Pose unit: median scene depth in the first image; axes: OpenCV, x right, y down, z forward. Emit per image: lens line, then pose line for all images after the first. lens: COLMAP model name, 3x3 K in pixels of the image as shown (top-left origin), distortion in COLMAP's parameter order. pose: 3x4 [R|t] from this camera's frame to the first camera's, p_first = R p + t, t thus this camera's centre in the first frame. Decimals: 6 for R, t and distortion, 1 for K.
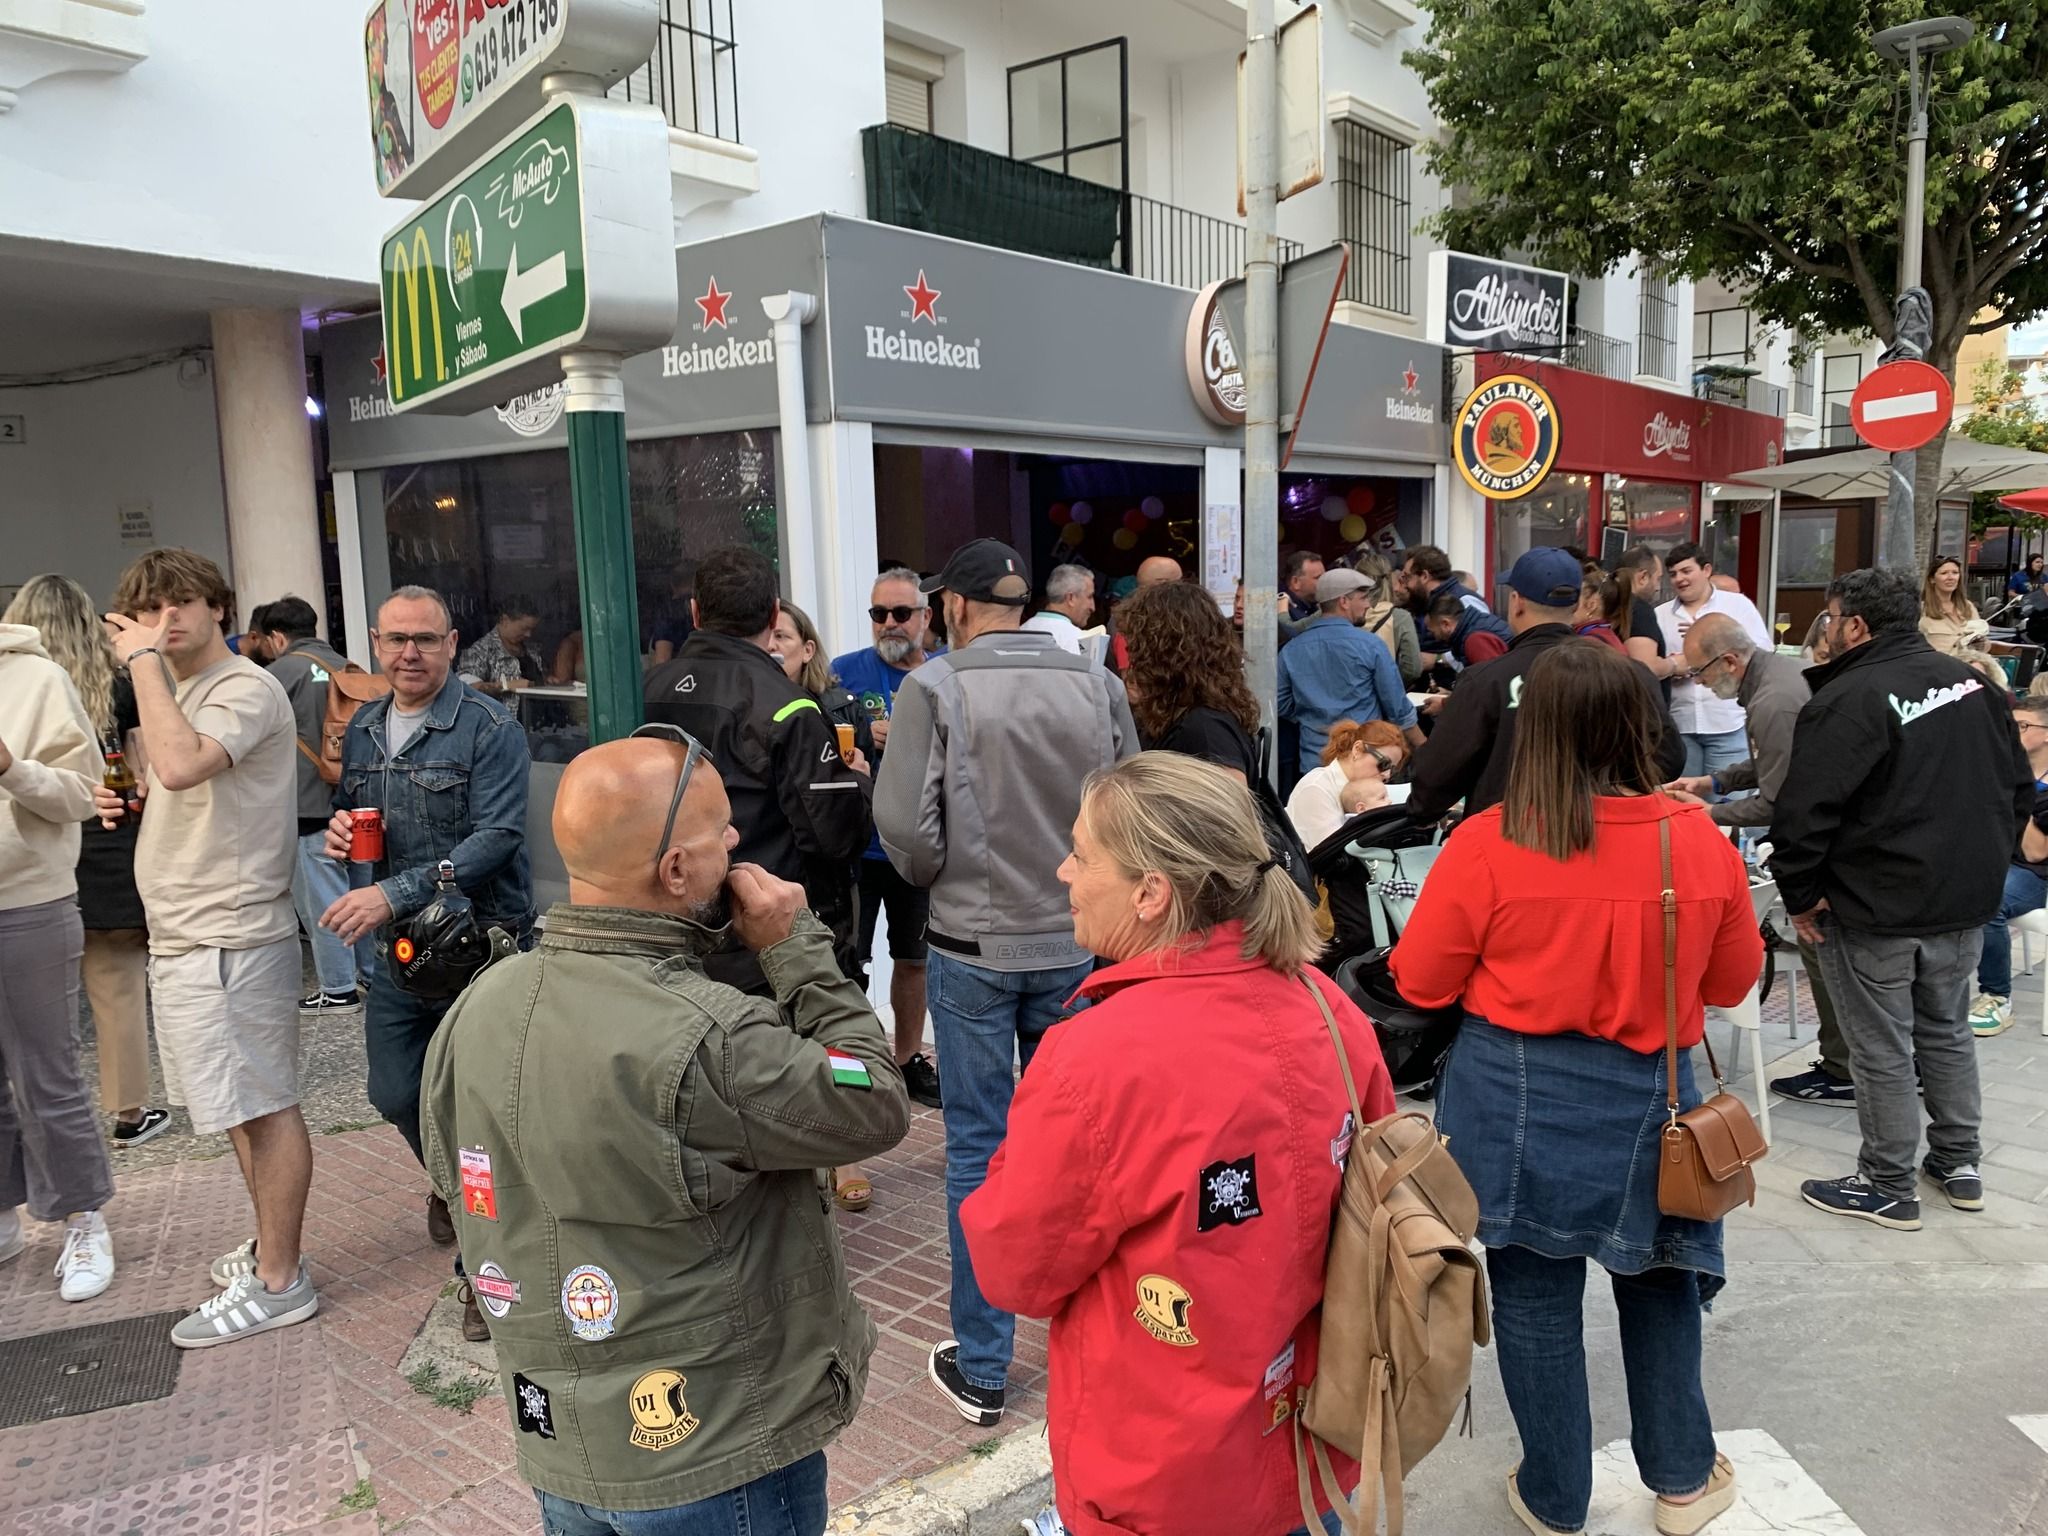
lens RADIAL K [[1586.6, 0, 1024.0], [0, 1586.6, 768.0], [0, 0, 1]] dist [0.007650, 0.005478]
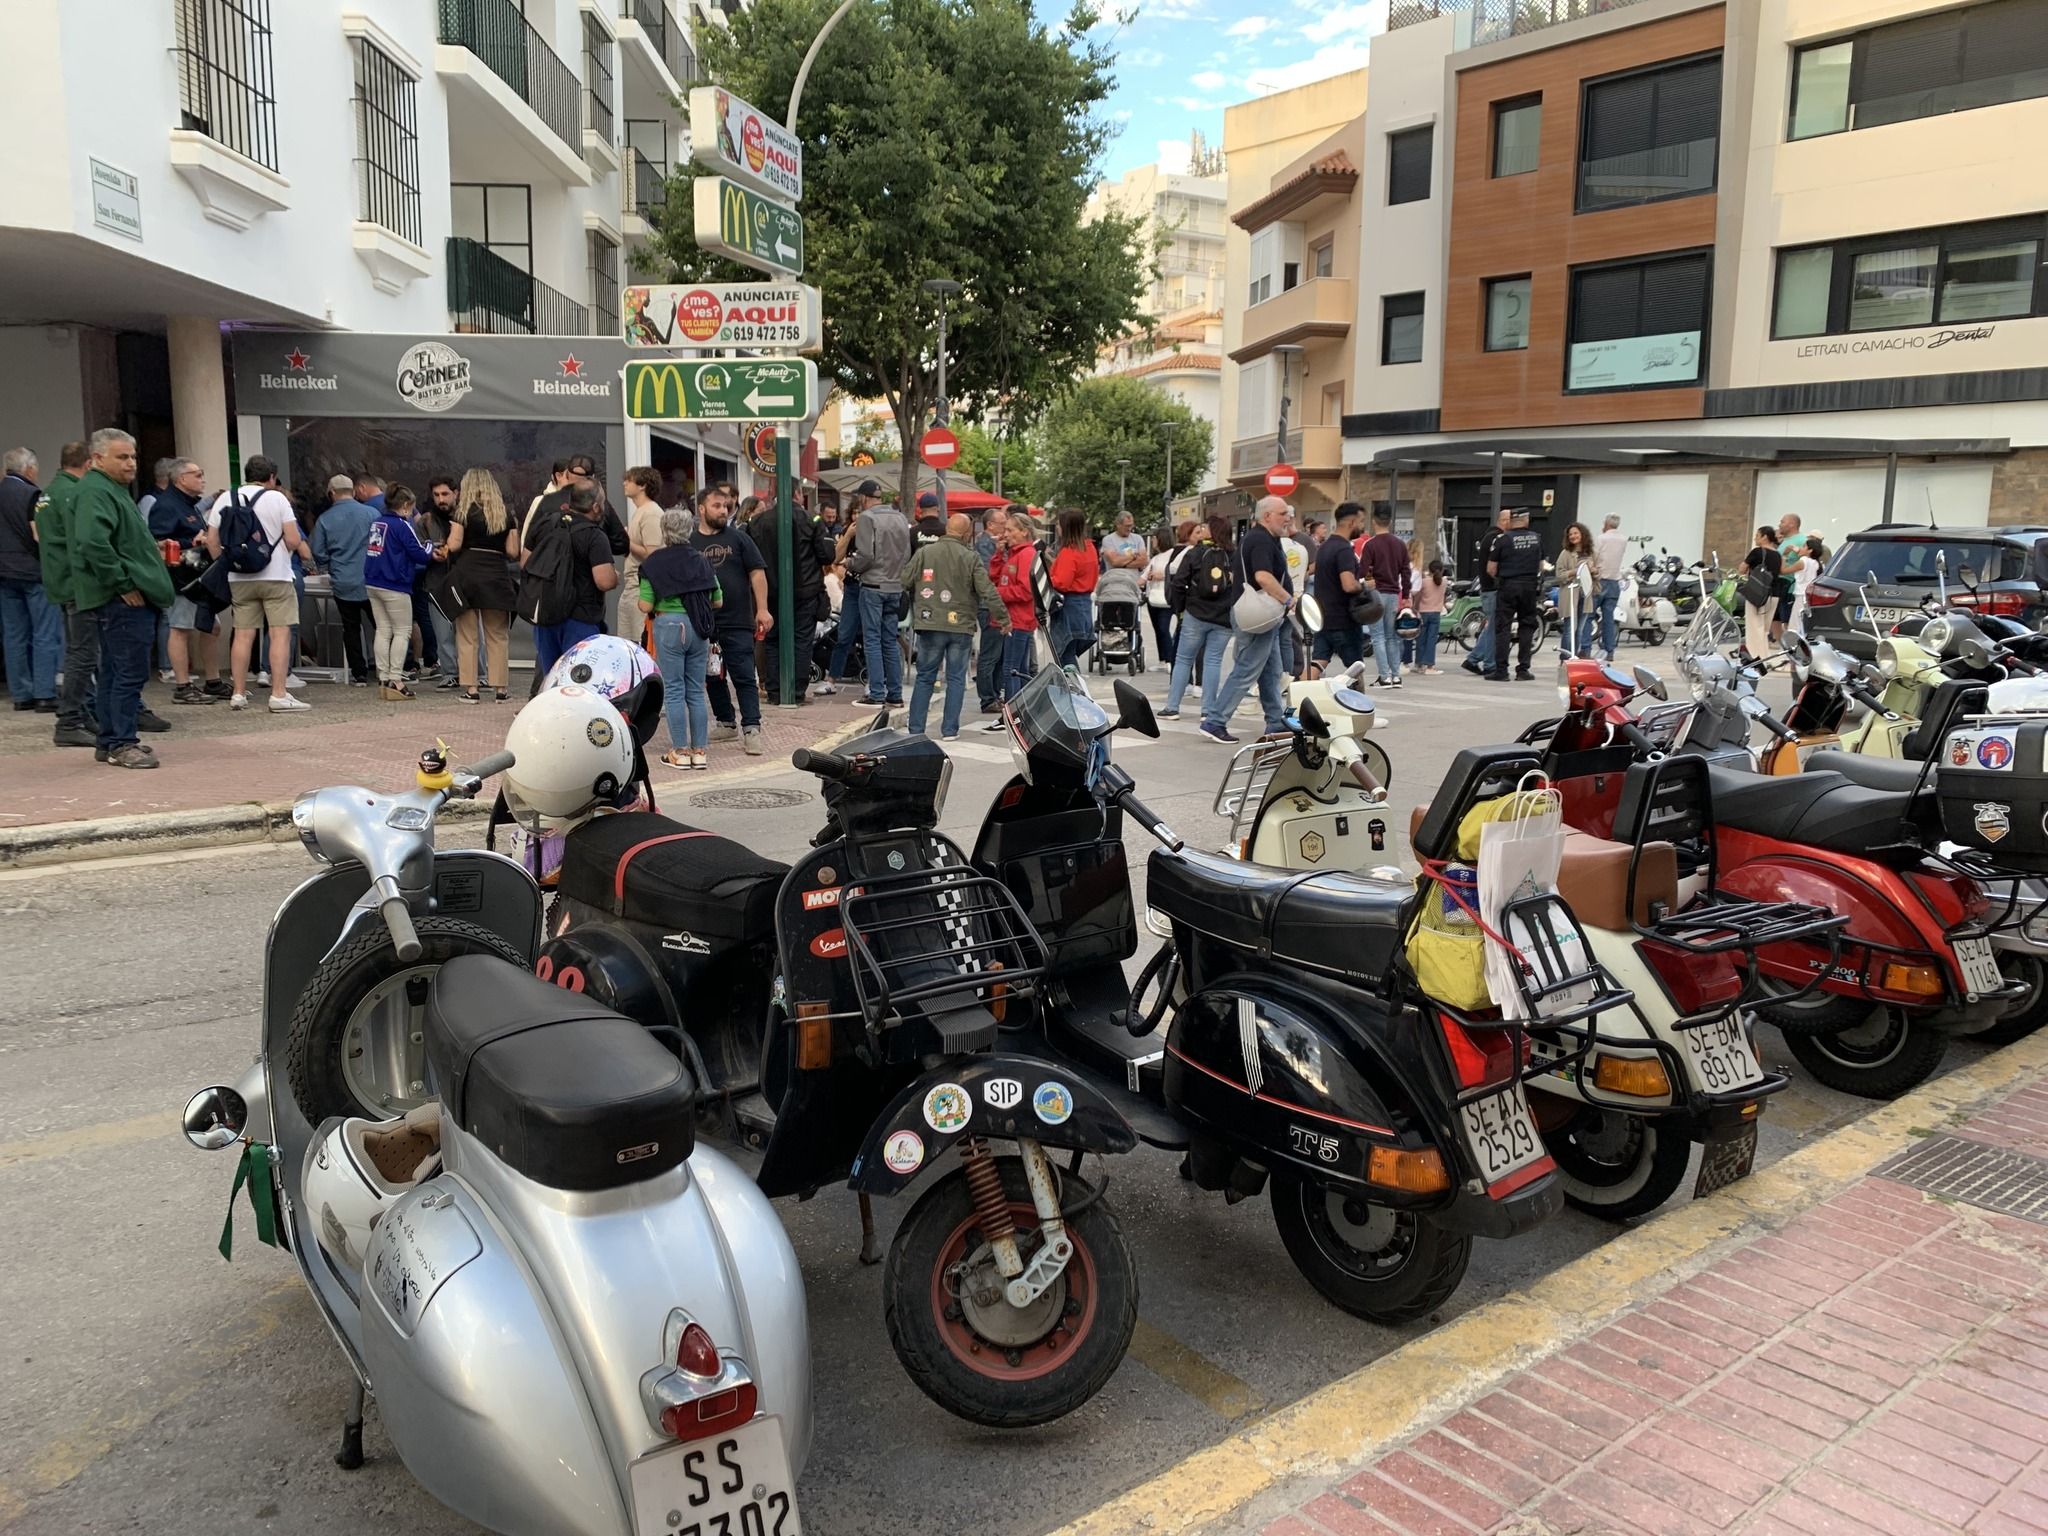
lens RADIAL K [[1567.5, 0, 1024.0], [0, 1567.5, 768.0], [0, 0, 1]] dist [0.008319, 0.002981]
pose [[0.768580, -0.047274, 0.638004, -0.702977], [0.040602, 0.998860, 0.025101, 0.150391], [-0.638464, 0.006612, 0.769624, -0.678640]]
